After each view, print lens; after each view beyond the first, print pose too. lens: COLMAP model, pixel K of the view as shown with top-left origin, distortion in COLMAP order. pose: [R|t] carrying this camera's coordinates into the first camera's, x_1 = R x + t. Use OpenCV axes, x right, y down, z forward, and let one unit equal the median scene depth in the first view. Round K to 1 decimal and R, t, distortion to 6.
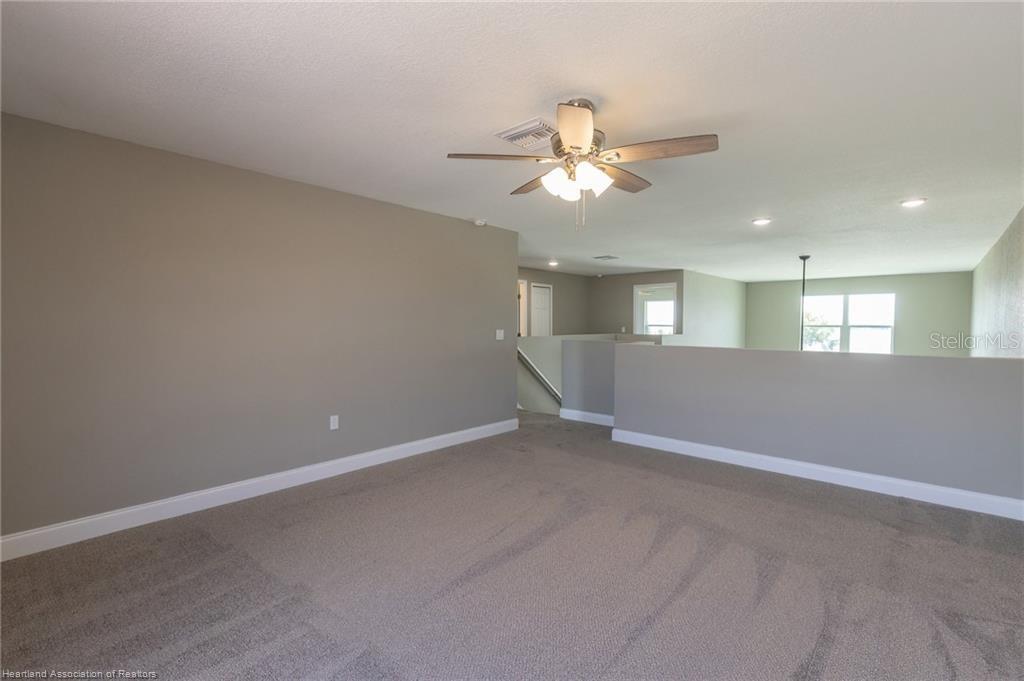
lens RADIAL K [[462.2, 0, 513.4], [0, 462.2, 338.2], [0, 0, 1]] dist [0.000815, -0.001047]
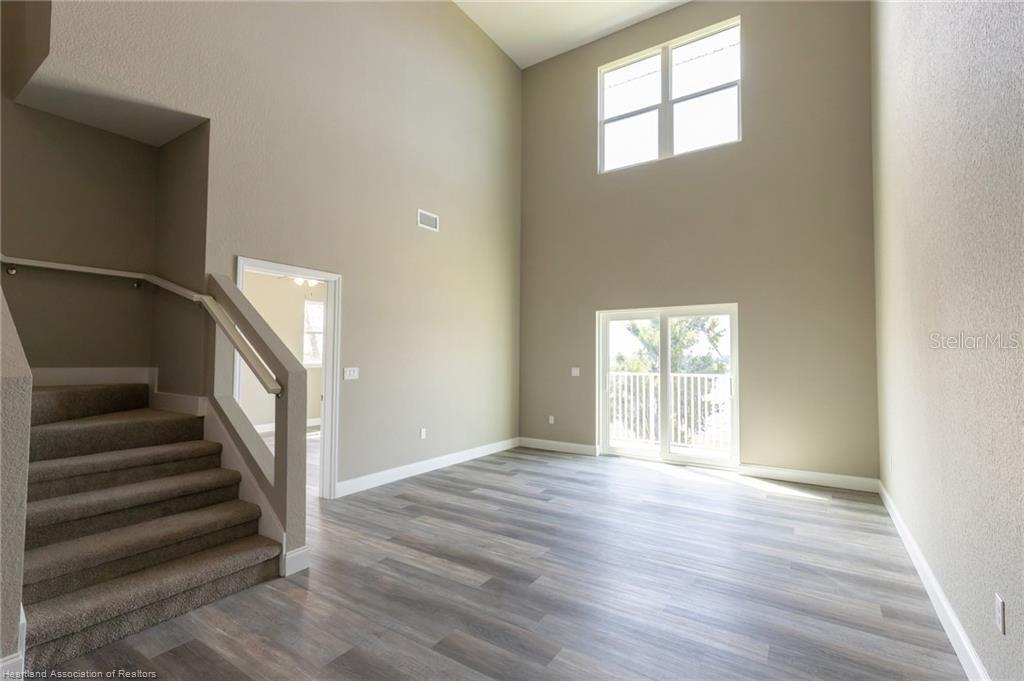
lens RADIAL K [[462.2, 0, 513.0], [0, 462.2, 340.3], [0, 0, 1]] dist [0.000815, -0.001047]
pose [[0.987521, 0.001621, 0.157482, 0.518175], [0.007026, 0.998498, -0.054332, 0.333580], [-0.157333, 0.054760, 0.986026, 0.572040]]
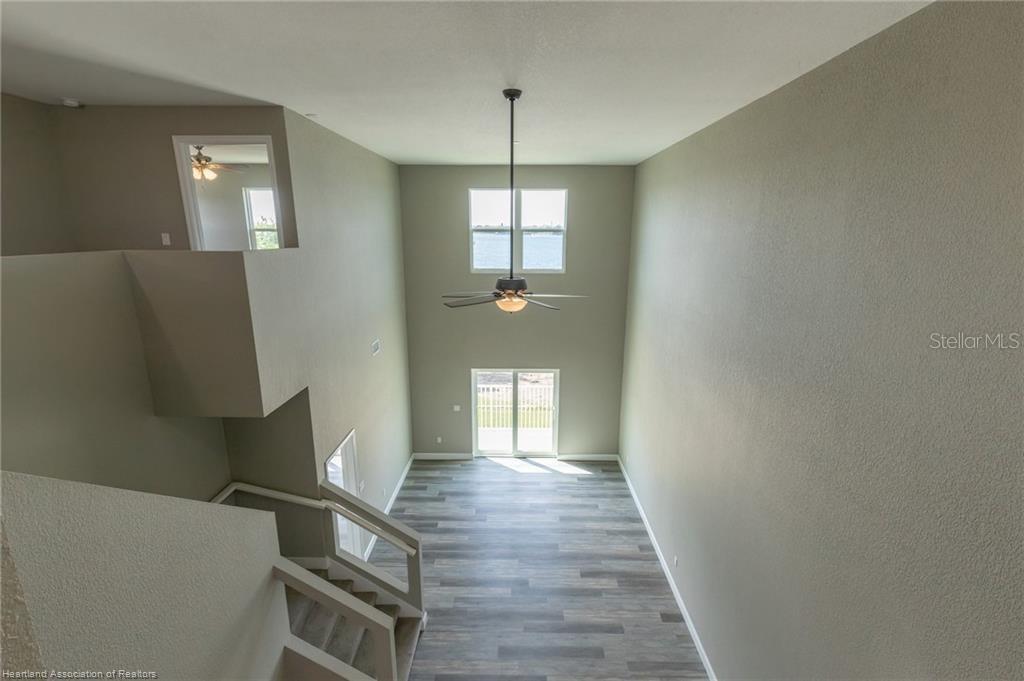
lens RADIAL K [[462.2, 0, 517.9], [0, 462.2, 341.1], [0, 0, 1]] dist [0.000815, -0.001047]
pose [[0.748573, -0.157937, 0.643967, 0.195590], [0.020258, 0.976211, 0.215873, -0.012493], [-0.662743, -0.148551, 0.733965, 0.436986]]
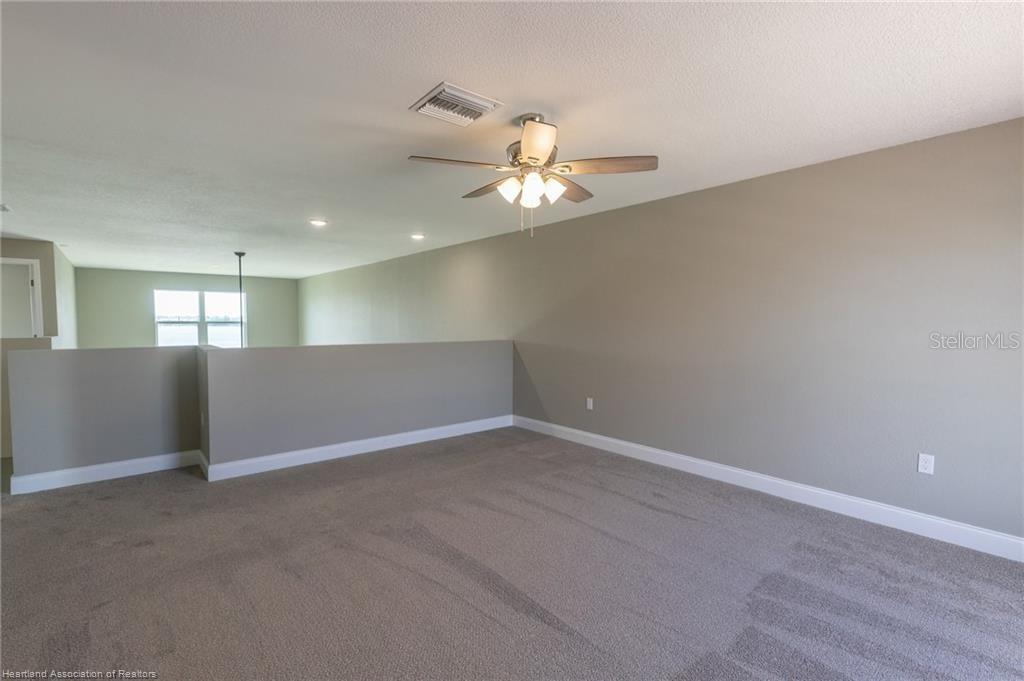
lens RADIAL K [[462.2, 0, 513.3], [0, 462.2, 343.7], [0, 0, 1]] dist [0.000815, -0.001047]
pose [[0.141014, -0.054581, 0.988502, -0.218580], [0.031652, 0.998217, 0.050602, -0.009519], [-0.989502, 0.024152, 0.142490, 0.210300]]
